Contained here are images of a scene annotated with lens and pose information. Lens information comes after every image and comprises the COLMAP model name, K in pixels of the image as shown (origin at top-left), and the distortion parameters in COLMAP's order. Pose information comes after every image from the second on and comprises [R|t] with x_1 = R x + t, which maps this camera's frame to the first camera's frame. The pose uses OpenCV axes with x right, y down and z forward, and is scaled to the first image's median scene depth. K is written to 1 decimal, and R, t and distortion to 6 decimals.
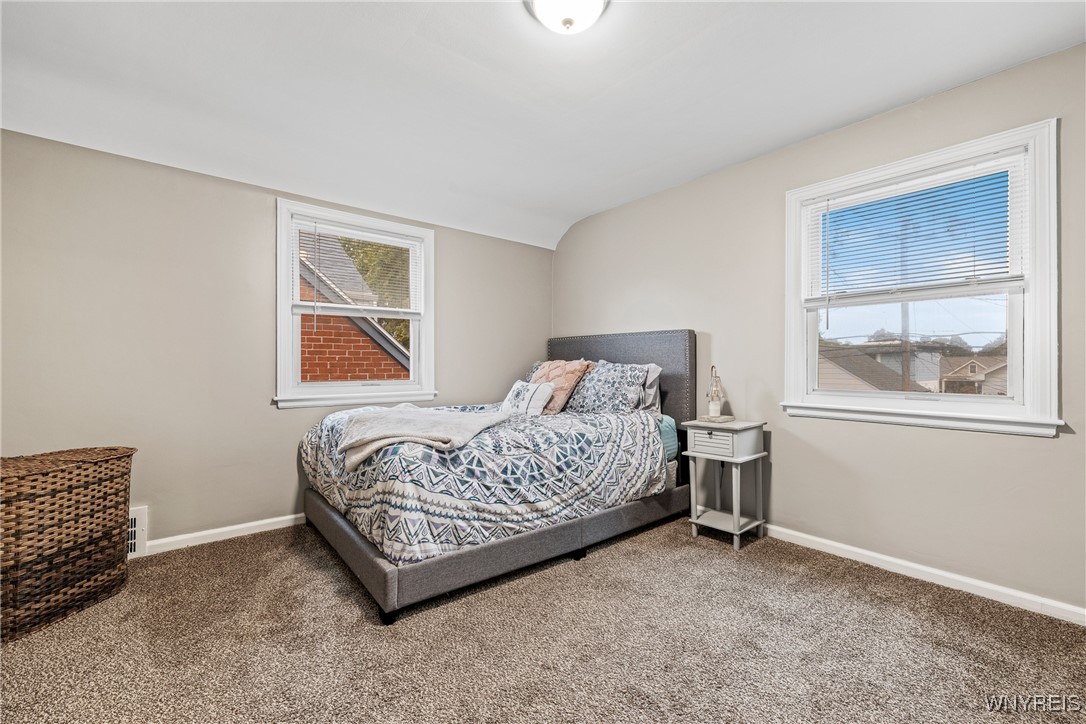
lens RADIAL K [[462.3, 0, 542.3], [0, 462.3, 358.5], [0, 0, 1]] dist [0.000630, 0.000088]
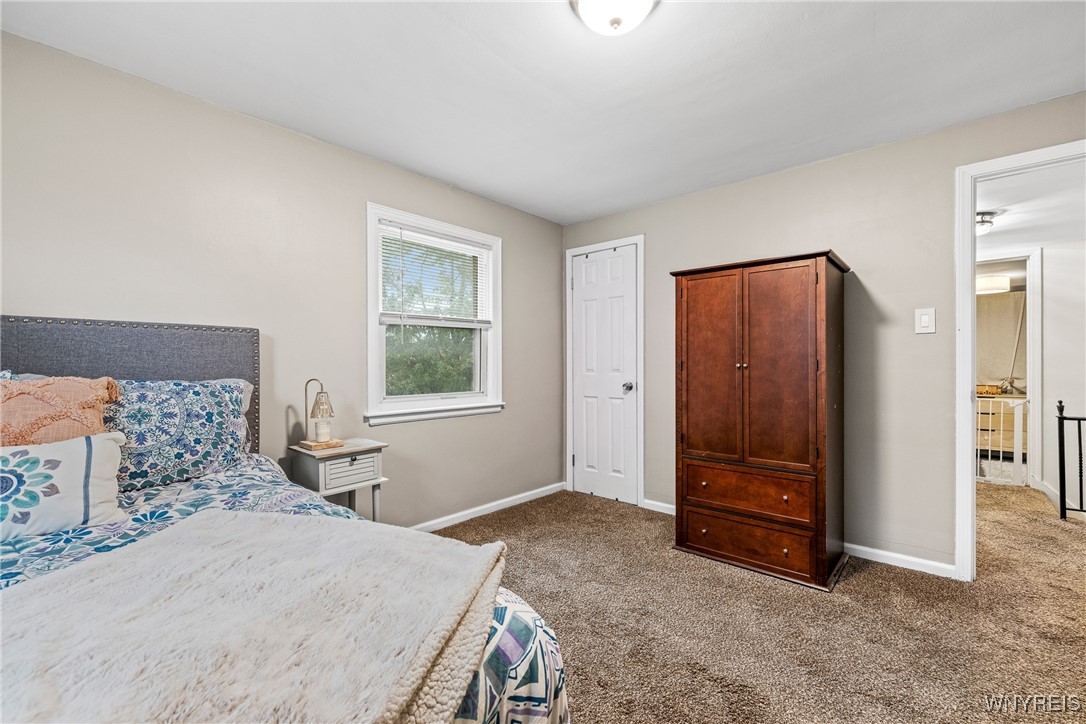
lens RADIAL K [[462.3, 0, 542.1], [0, 462.3, 366.4], [0, 0, 1]] dist [0.000630, 0.000088]
pose [[-0.147838, -0.008353, 0.988976, -0.536597], [-0.011265, 0.999914, 0.006761, -0.018046], [-0.988947, -0.010141, -0.147920, 0.805405]]
